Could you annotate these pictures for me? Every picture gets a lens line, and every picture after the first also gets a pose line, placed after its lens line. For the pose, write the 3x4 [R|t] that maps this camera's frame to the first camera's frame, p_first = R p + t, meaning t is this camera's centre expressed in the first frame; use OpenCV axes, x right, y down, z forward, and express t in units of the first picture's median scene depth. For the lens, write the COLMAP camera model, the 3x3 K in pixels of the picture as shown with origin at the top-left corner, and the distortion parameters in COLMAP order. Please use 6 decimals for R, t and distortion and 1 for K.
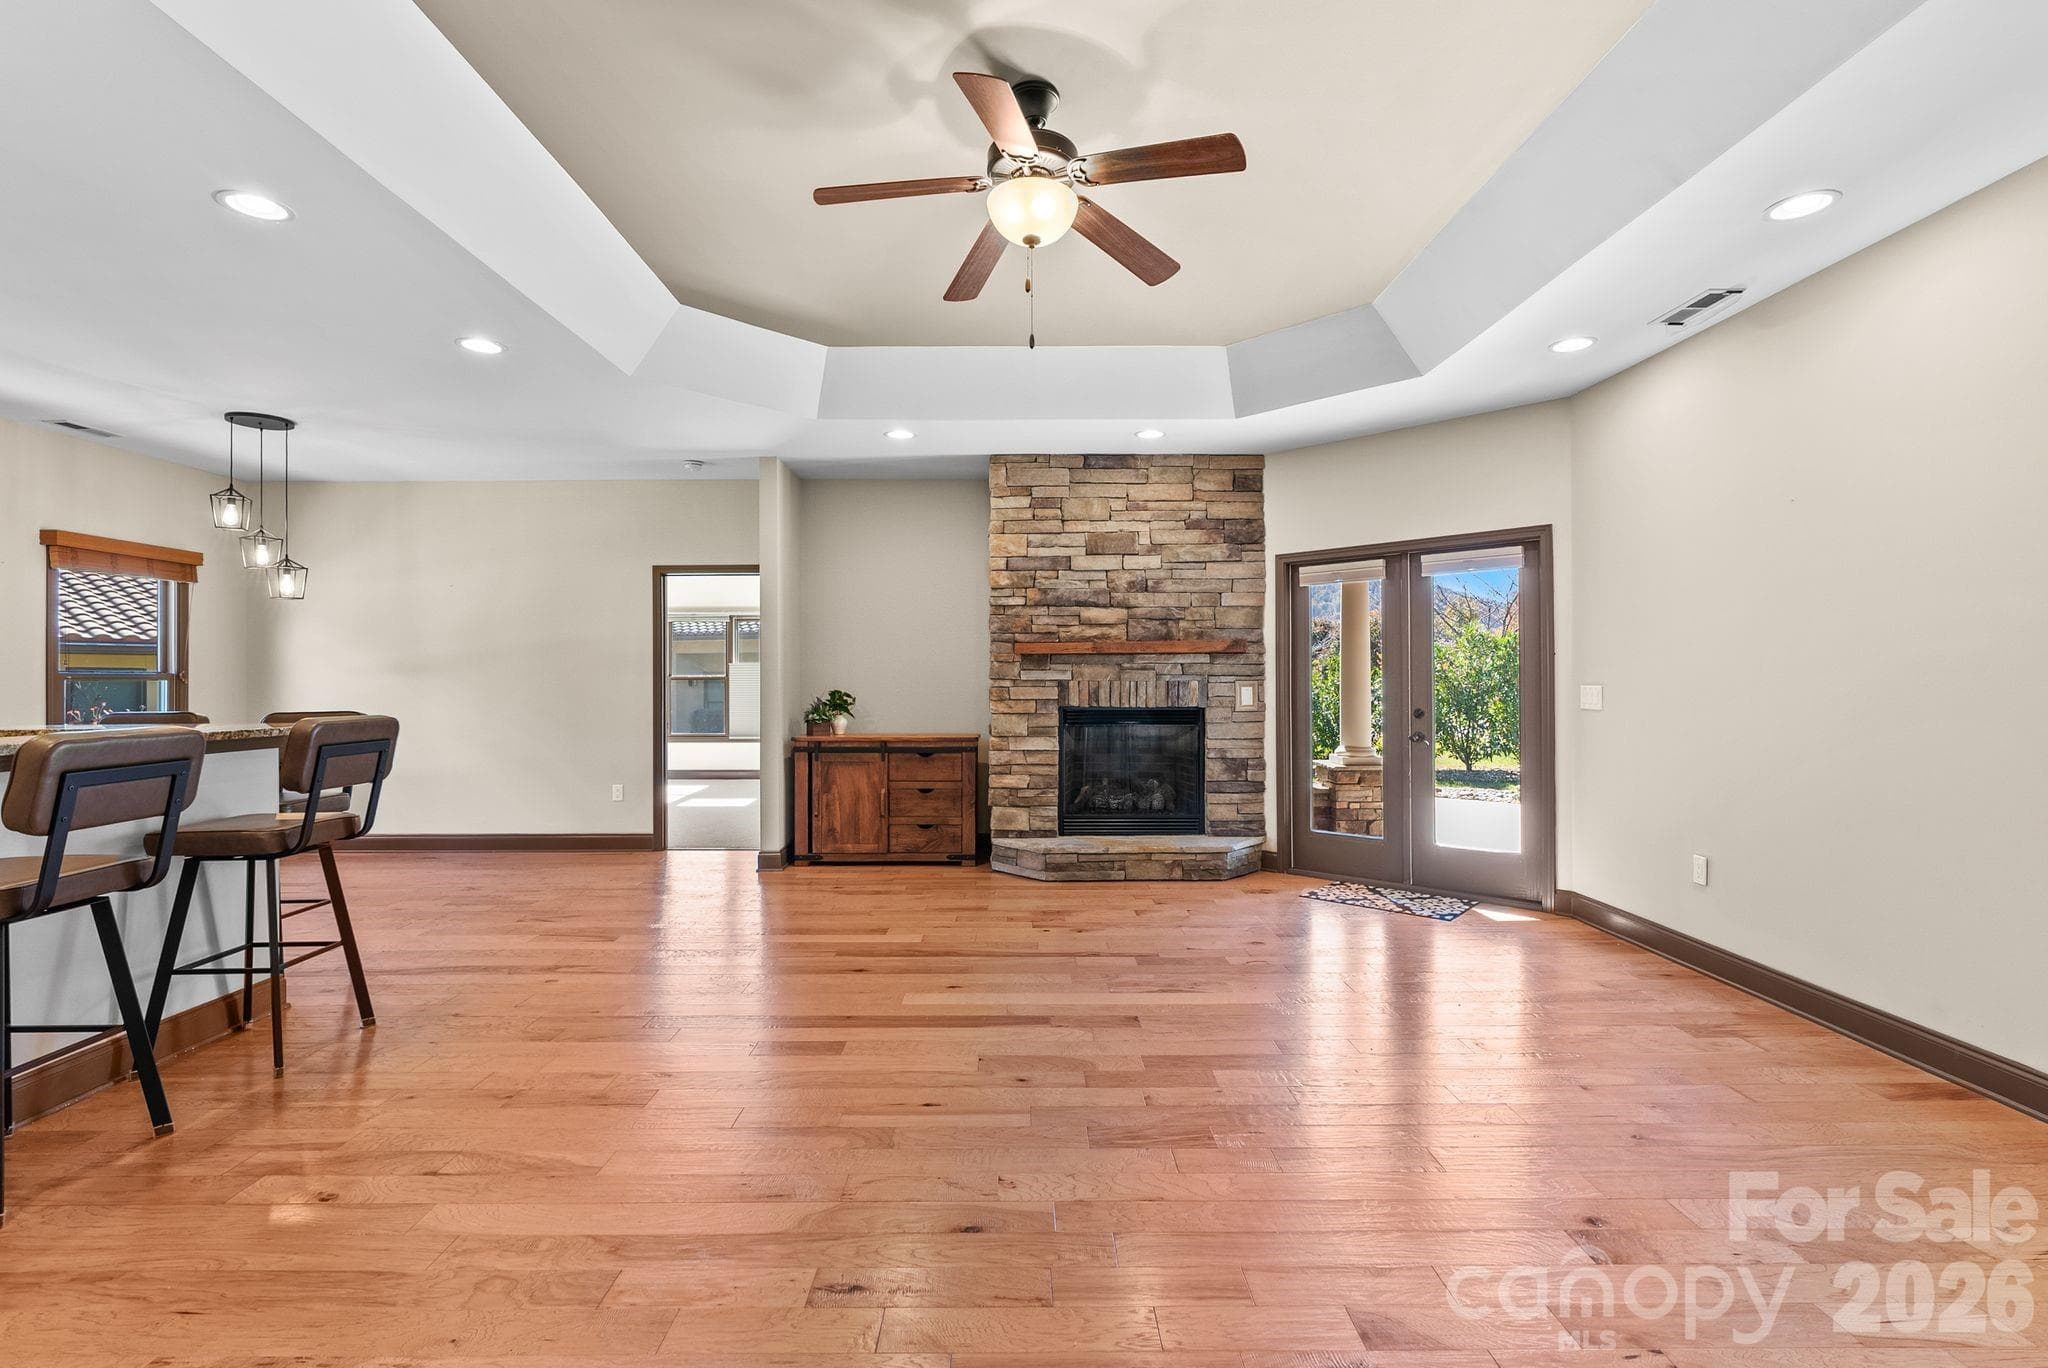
lens RADIAL K [[945.6, 0, 1021.1], [0, 945.6, 632.5], [0, 0, 1]] dist [-0.012322, 0.003846]
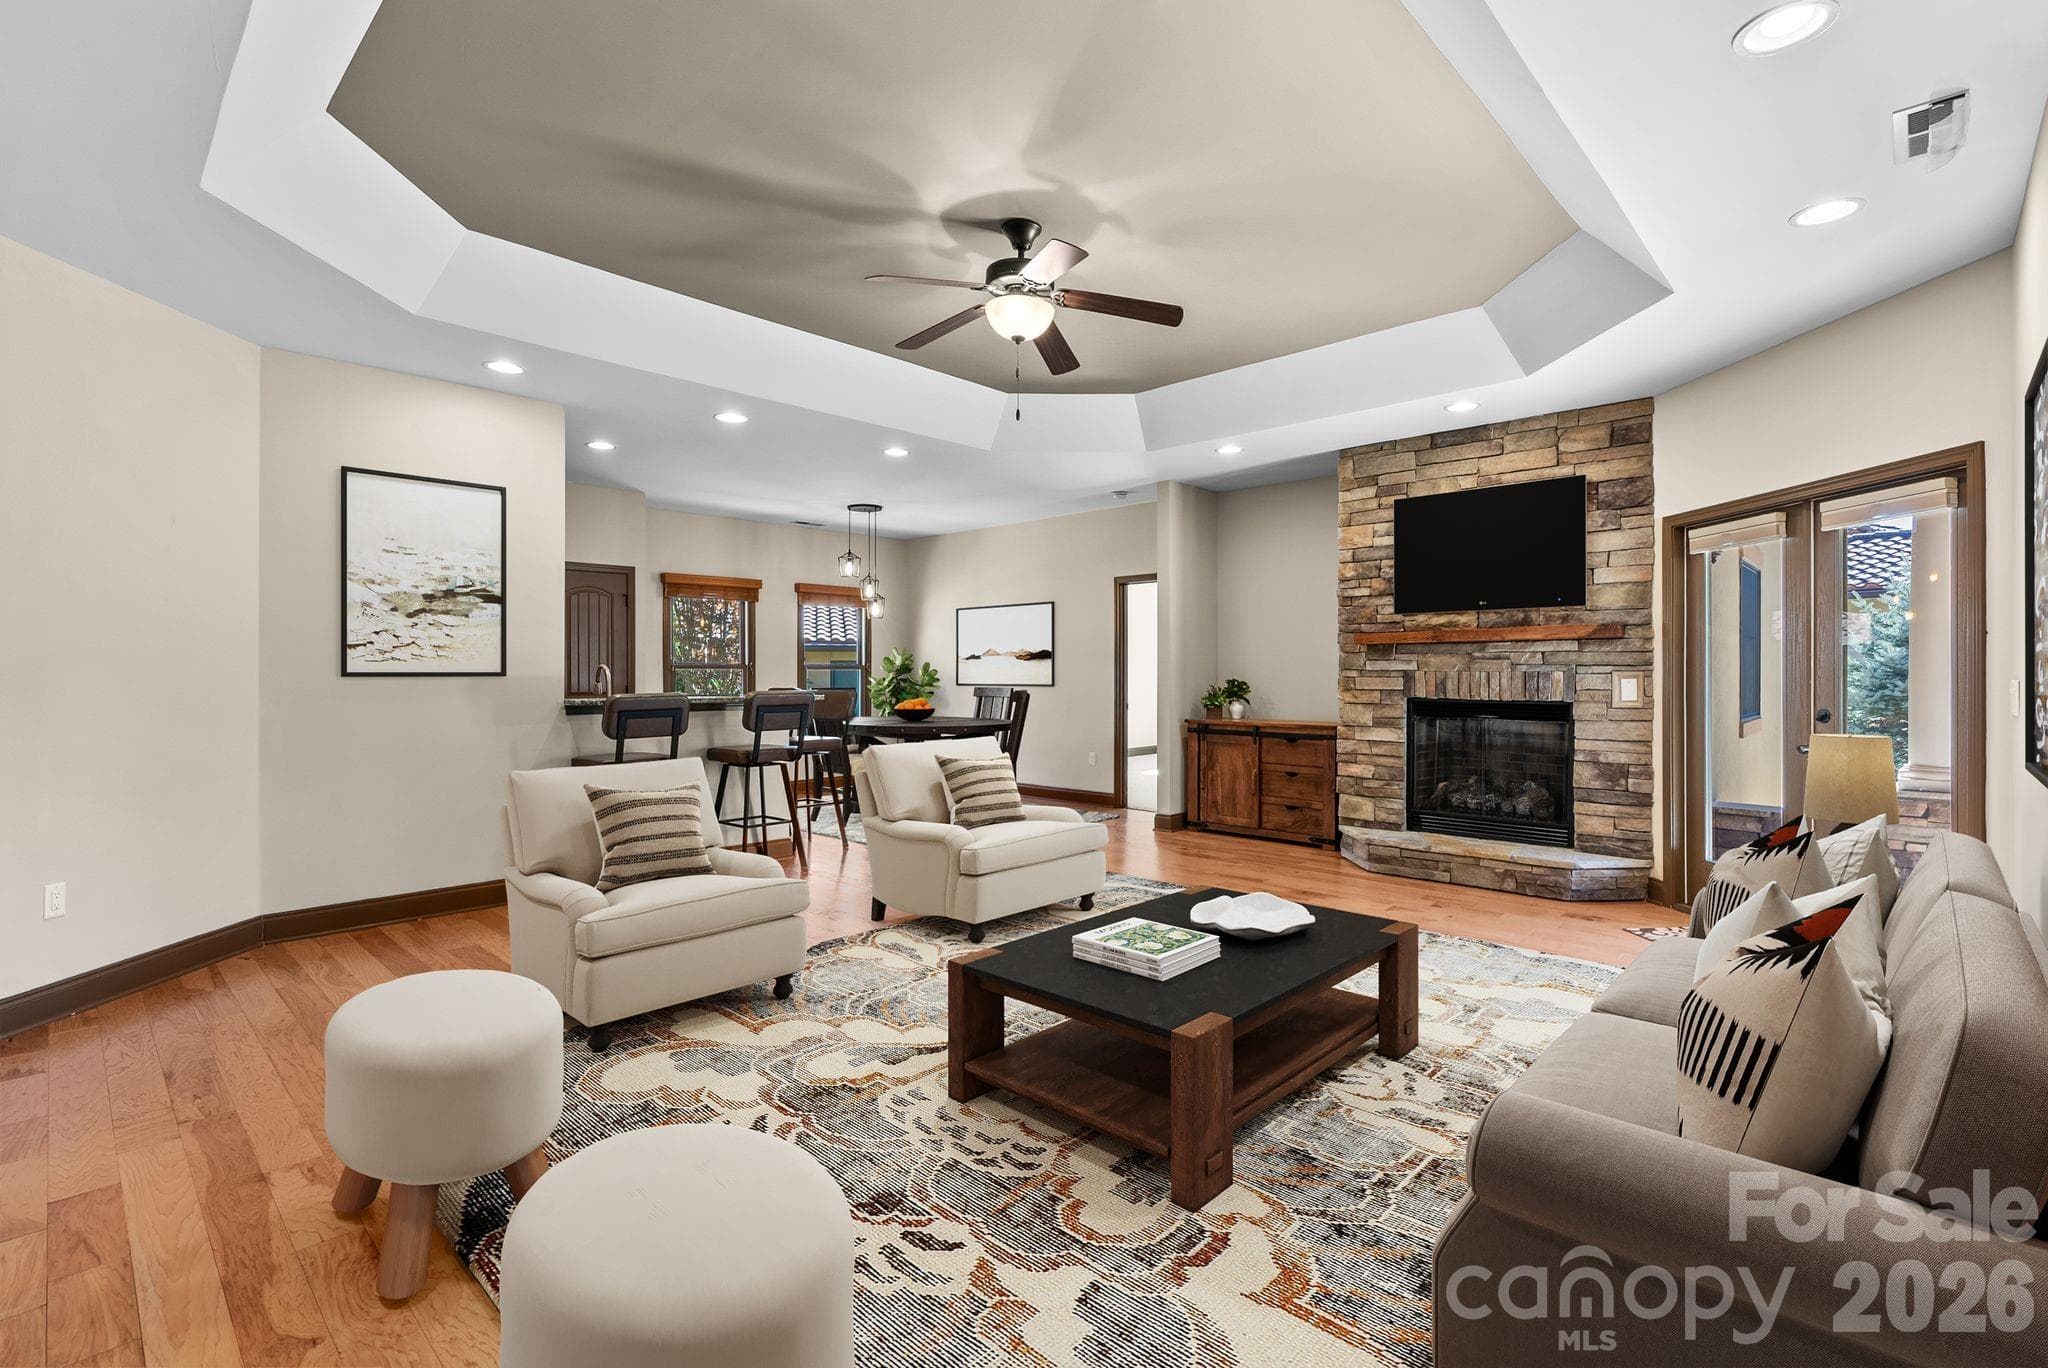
lens RADIAL K [[945.6, 0, 1020.4], [0, 945.6, 606.0], [0, 0, 1]] dist [-0.012322, 0.003846]
pose [[0.711897, -0.045925, -0.700781, 0.442956], [0.034351, 0.998942, -0.030568, 0.000125], [0.701444, -0.002312, 0.712721, 0.028477]]
